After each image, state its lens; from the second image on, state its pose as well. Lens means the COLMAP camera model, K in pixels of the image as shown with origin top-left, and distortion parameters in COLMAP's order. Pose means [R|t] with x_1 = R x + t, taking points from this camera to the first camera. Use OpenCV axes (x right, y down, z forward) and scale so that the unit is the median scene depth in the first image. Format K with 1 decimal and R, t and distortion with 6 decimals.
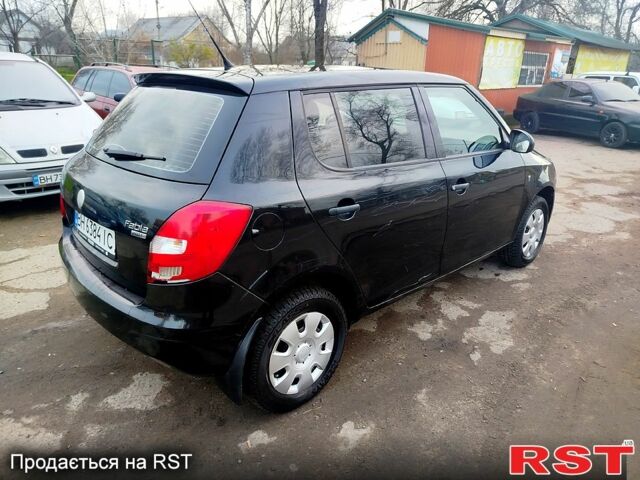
lens RADIAL K [[450.0, 0, 319.1], [0, 450.0, 237.3], [0, 0, 1]] dist [0.050669, -0.047615]
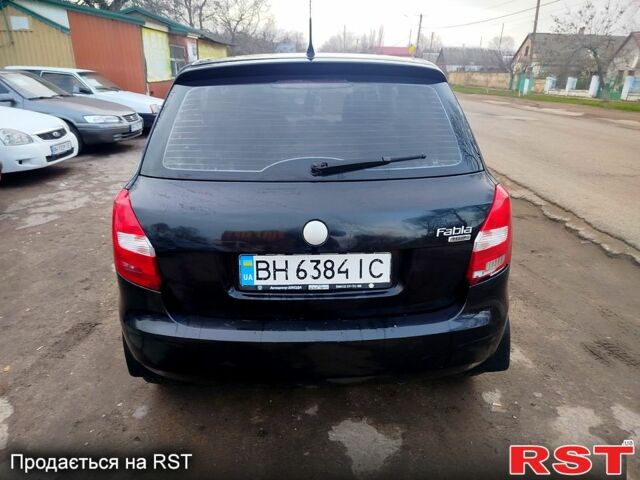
lens RADIAL K [[450.0, 0, 319.1], [0, 450.0, 237.3], [0, 0, 1]] dist [0.050669, -0.047615]
pose [[0.663188, -0.283122, 0.692837, -0.171929], [0.273900, 0.953286, 0.127373, -0.028645], [-0.696534, 0.105296, 0.709755, 0.077864]]
